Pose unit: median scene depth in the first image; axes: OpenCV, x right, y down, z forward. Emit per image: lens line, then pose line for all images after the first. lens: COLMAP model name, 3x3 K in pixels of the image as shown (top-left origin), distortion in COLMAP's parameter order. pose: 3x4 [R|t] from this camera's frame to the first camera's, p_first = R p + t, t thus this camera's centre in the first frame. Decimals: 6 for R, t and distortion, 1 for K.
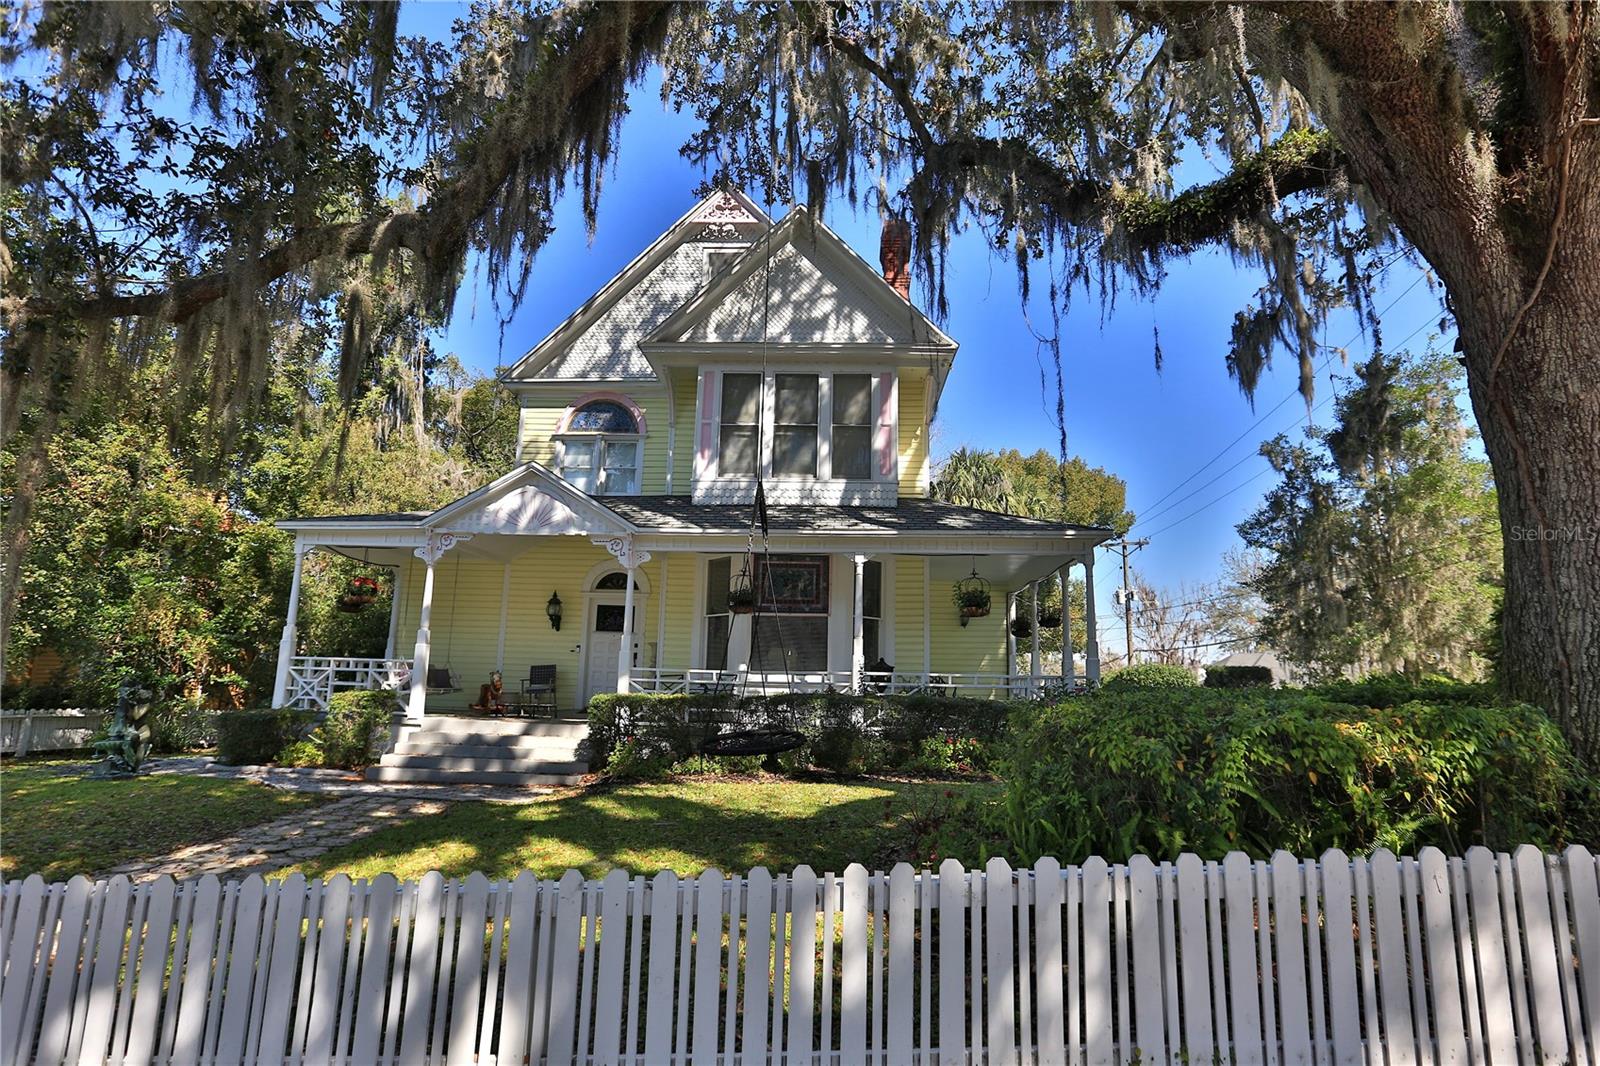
lens RADIAL K [[798.7, 0, 800.0], [0, 798.7, 533.0], [0, 0, 1]] dist [-0.067654, 0.026840]
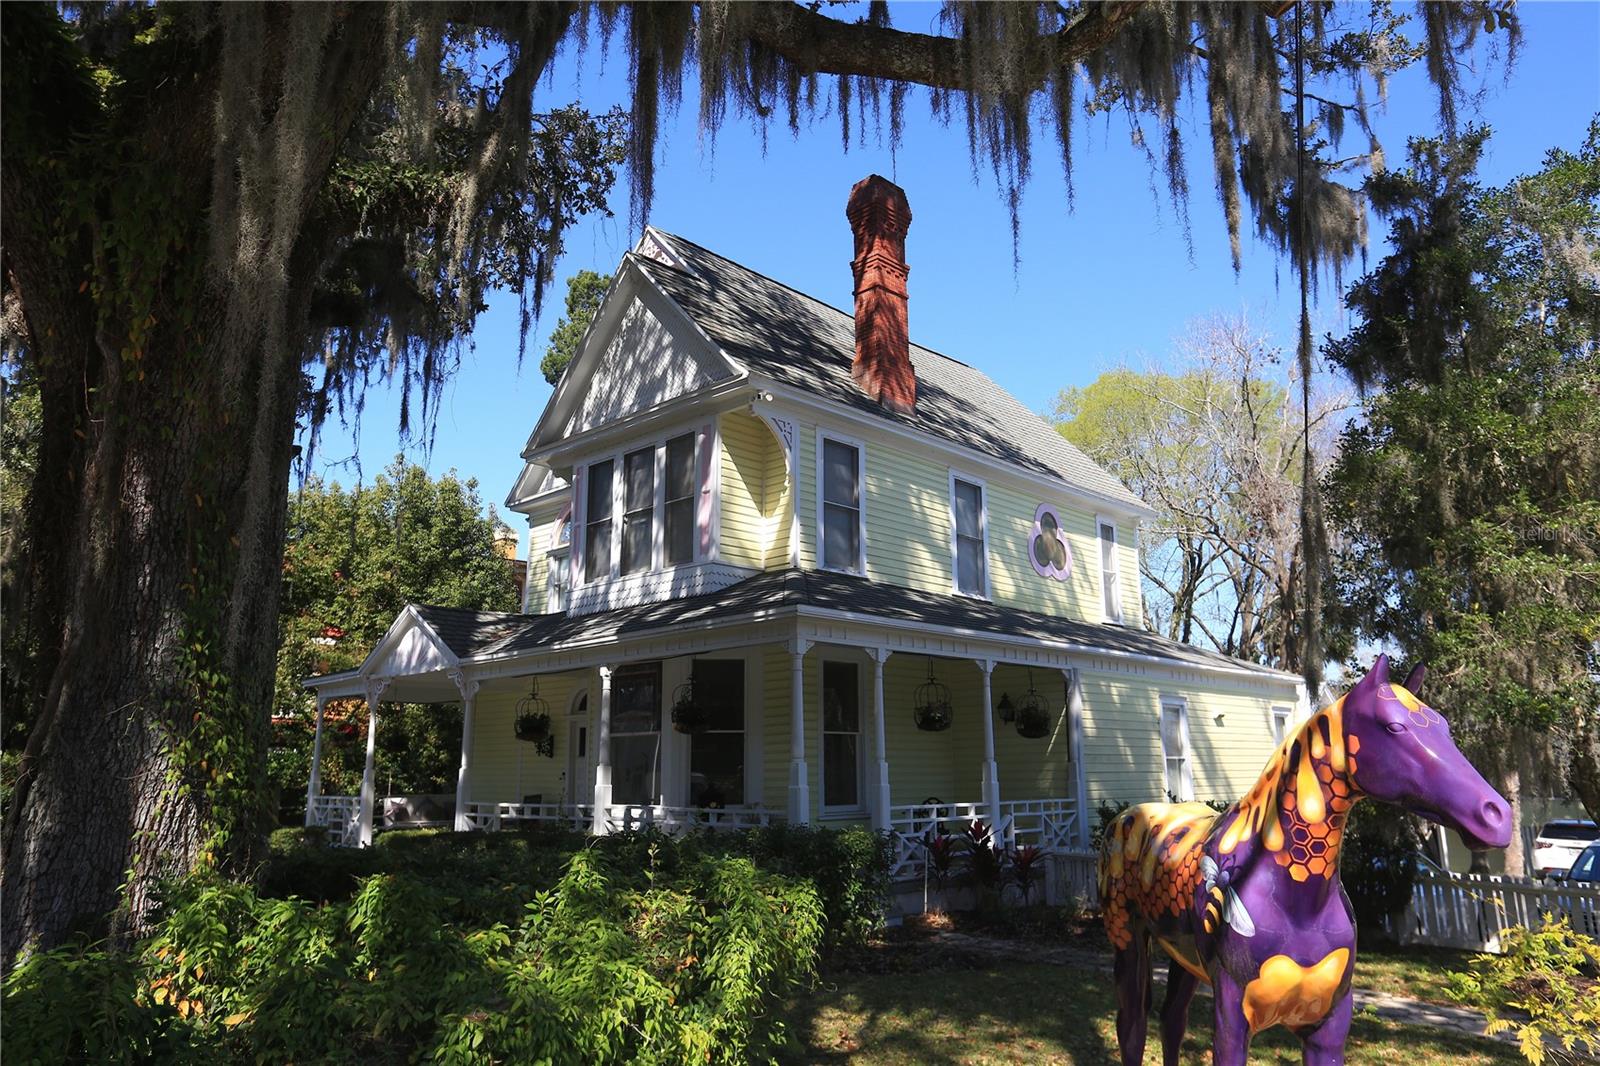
lens RADIAL K [[1105.6, 0, 800.0], [0, 1105.6, 533.0], [0, 0, 1]] dist [-0.000405, 0.002049]
pose [[0.745329, -0.167891, -0.645211, 0.880667], [0.146041, 0.985383, -0.087706, 0.017676], [0.650505, -0.028857, 0.758954, 0.207491]]
